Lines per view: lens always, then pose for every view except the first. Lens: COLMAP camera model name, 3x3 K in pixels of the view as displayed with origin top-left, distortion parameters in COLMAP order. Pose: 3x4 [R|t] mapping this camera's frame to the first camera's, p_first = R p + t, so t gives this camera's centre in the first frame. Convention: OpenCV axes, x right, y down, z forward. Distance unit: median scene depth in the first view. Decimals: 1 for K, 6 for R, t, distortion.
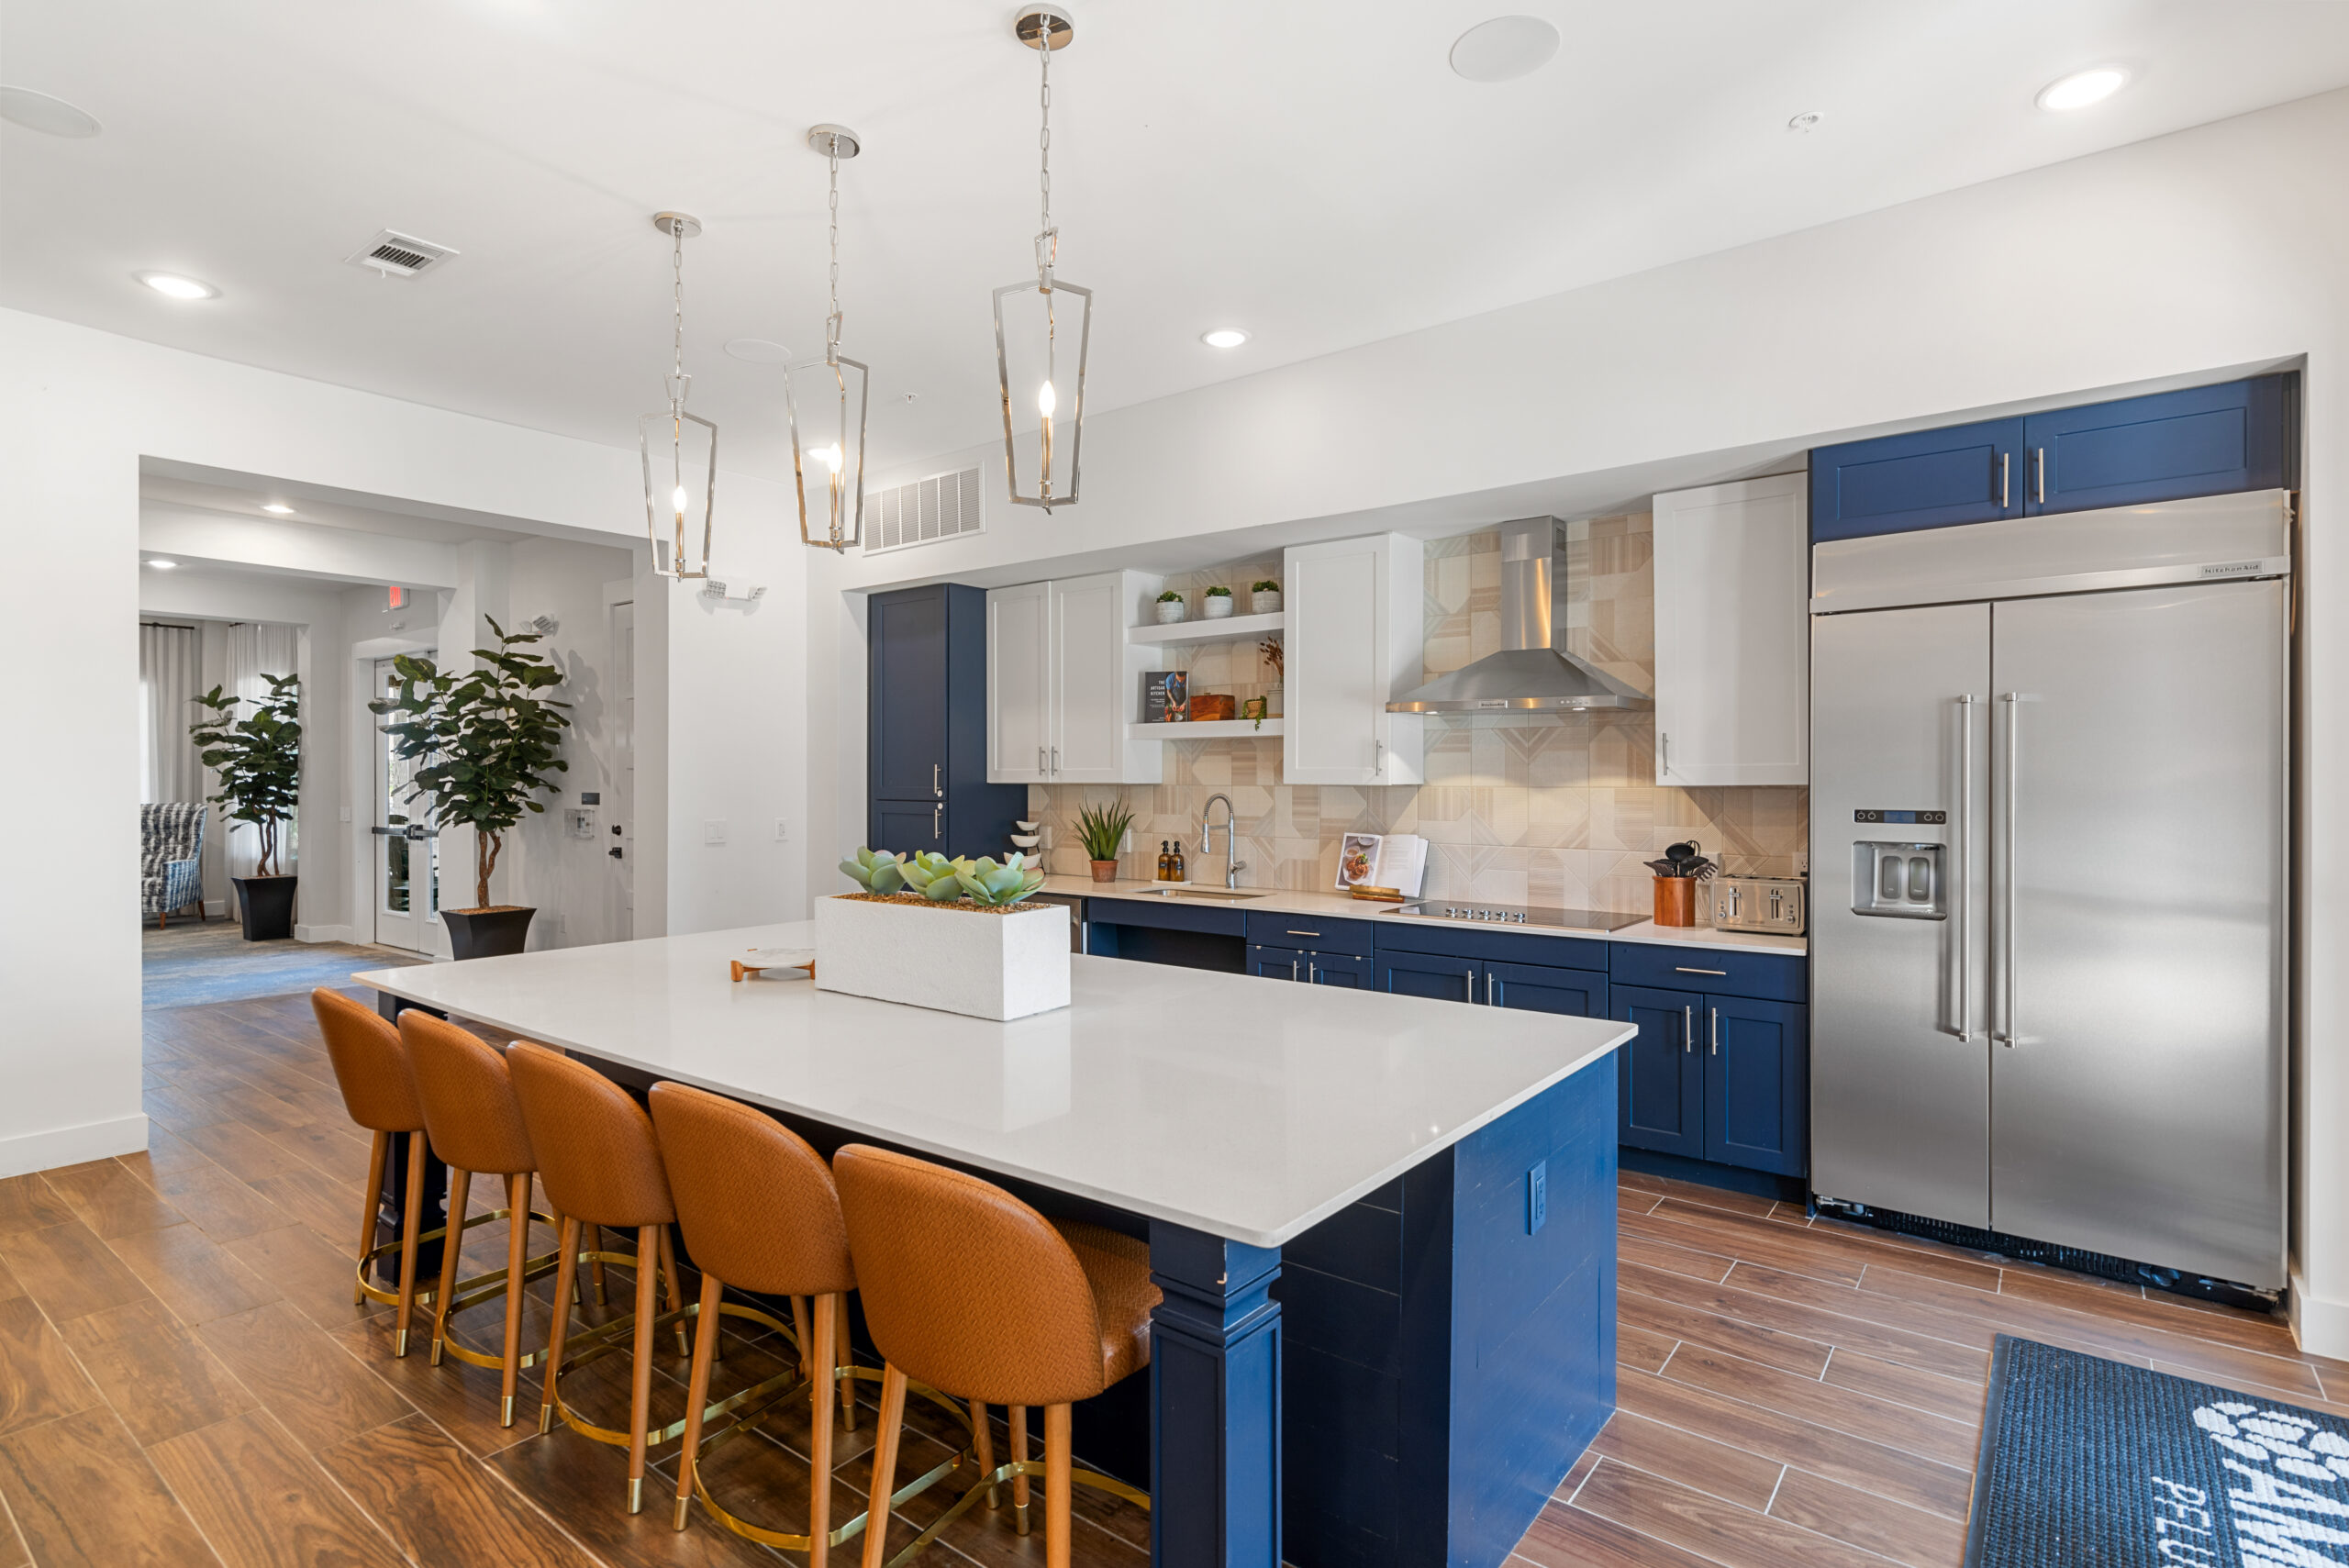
lens RADIAL K [[1207.1, 0, 1175.0], [0, 1207.1, 782.9], [0, 0, 1]] dist [-0.000620, -0.000130]
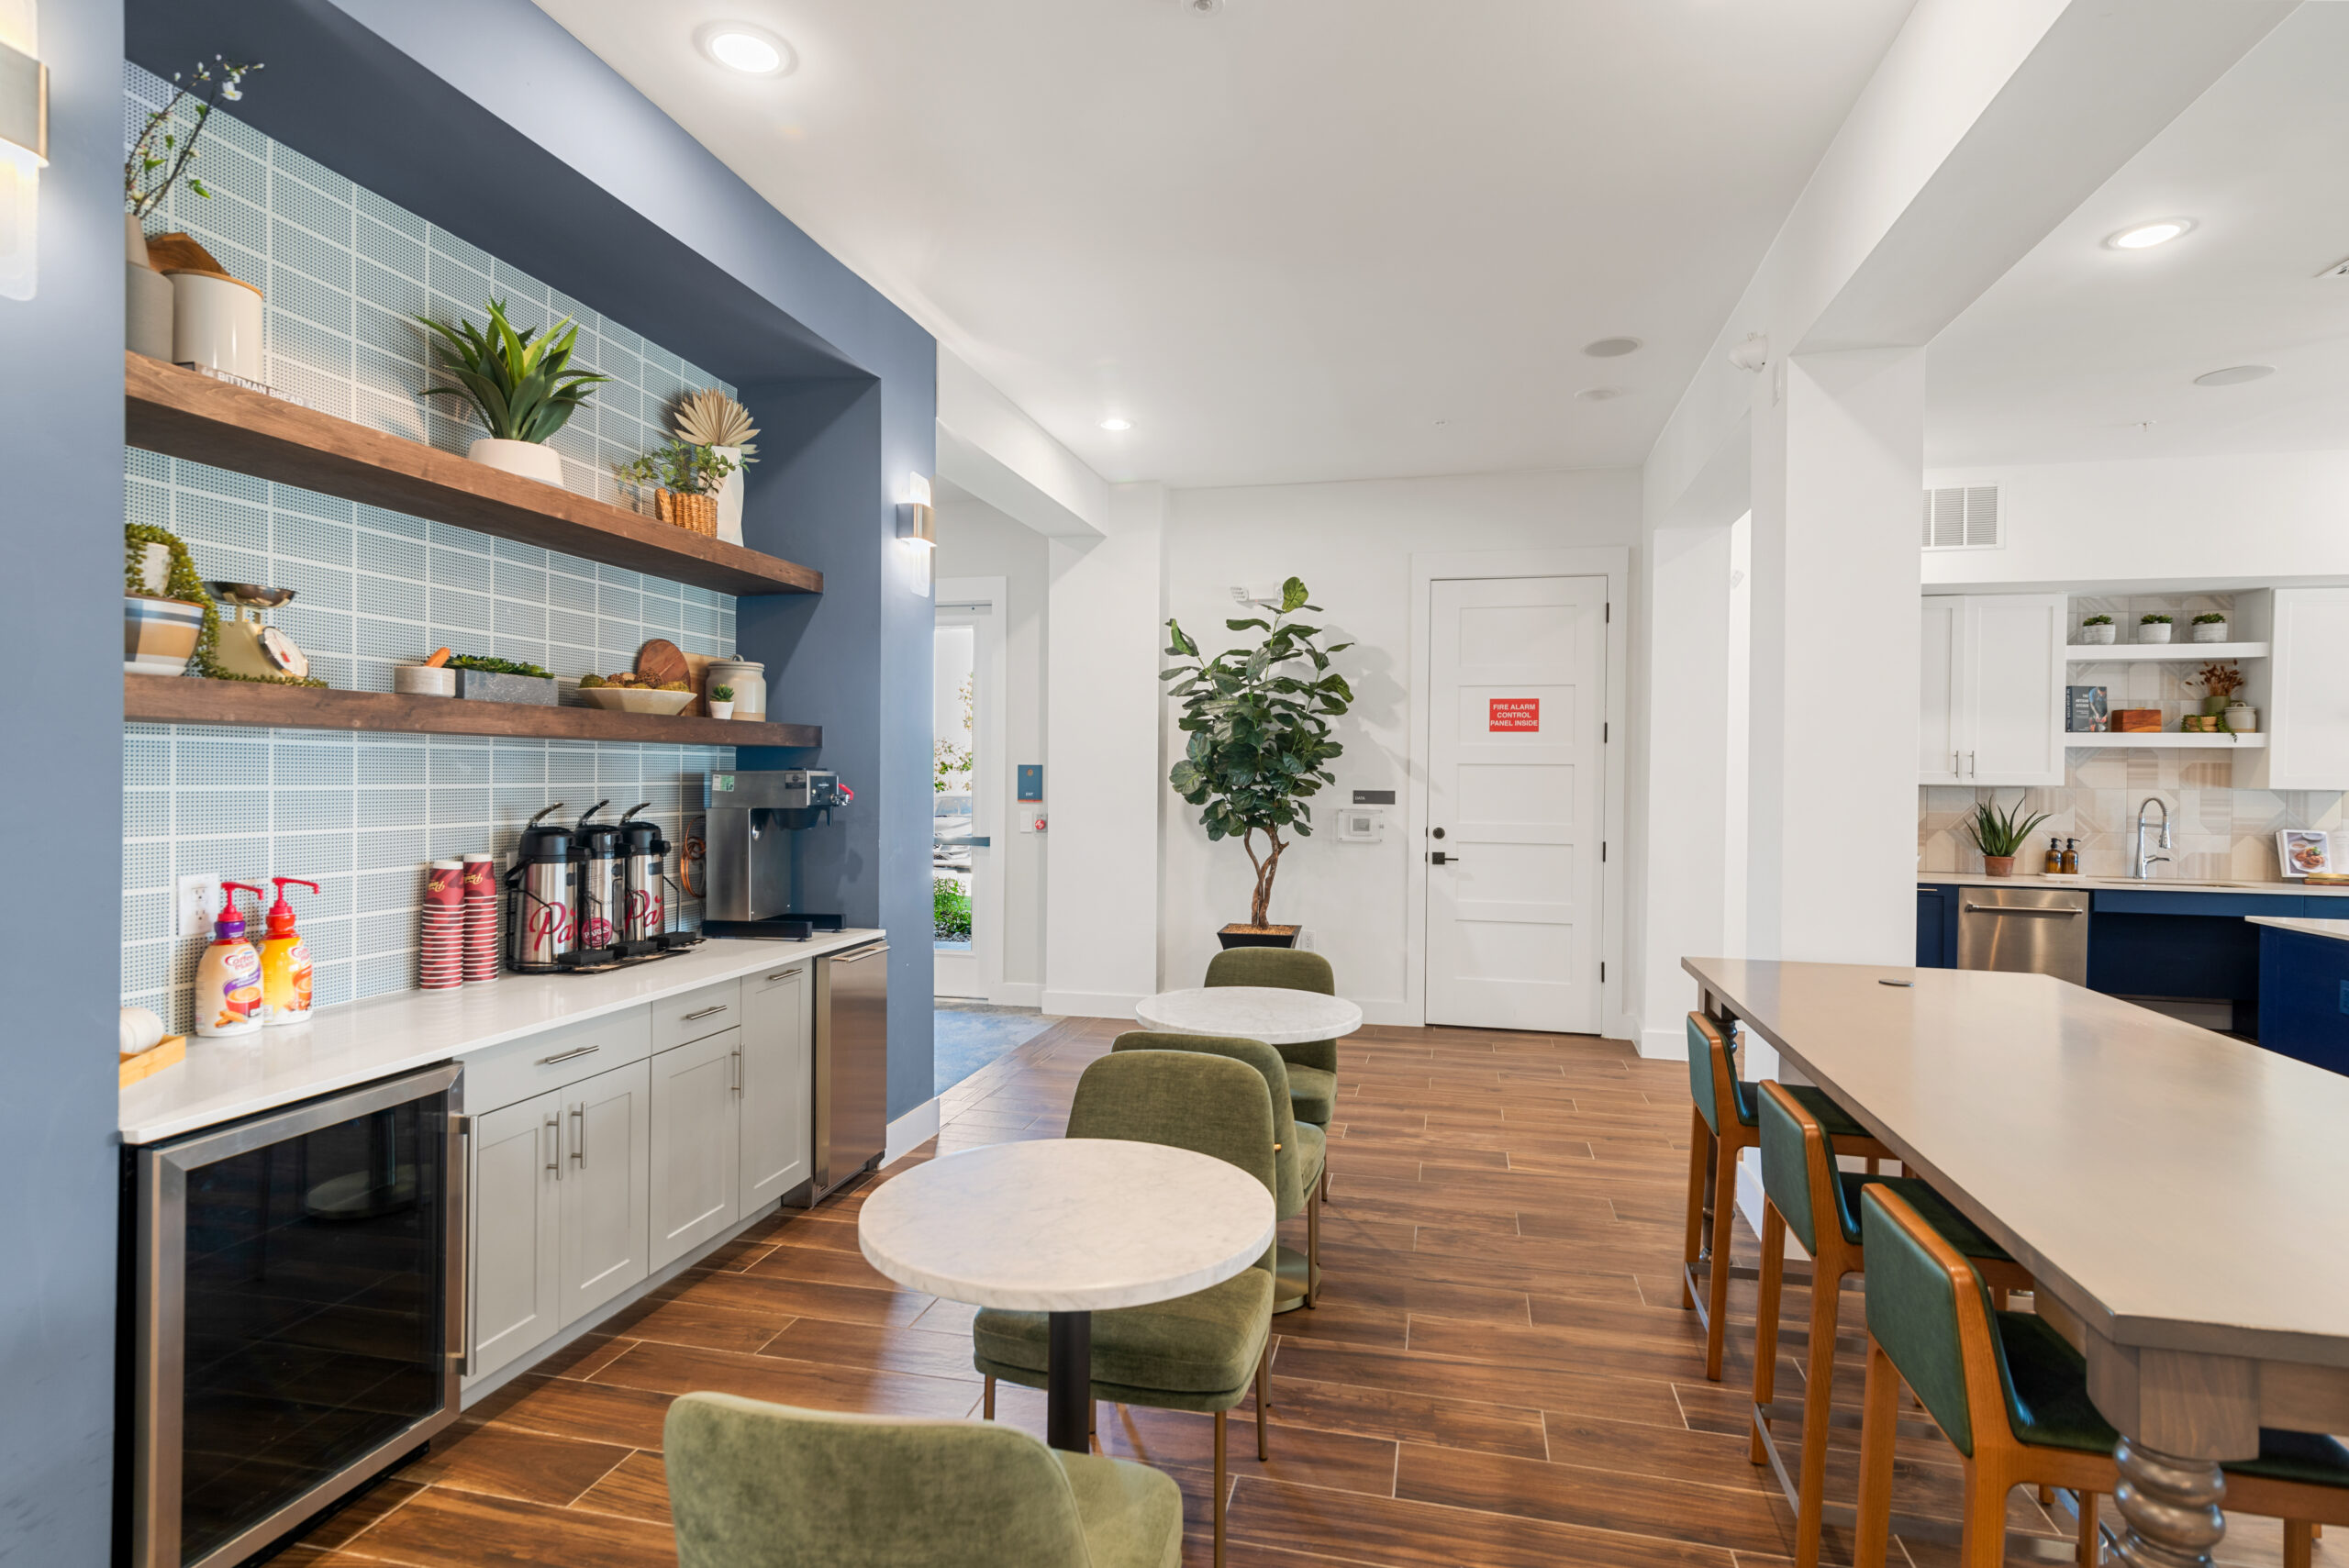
lens RADIAL K [[1207.1, 0, 1173.9], [0, 1207.1, 782.9], [0, 0, 1]] dist [-0.000620, -0.000130]
pose [[0.903450, 0.007030, 0.428635, -1.262812], [-0.010542, 0.999927, 0.005819, -0.000676], [-0.428563, -0.009776, 0.903459, 0.356254]]
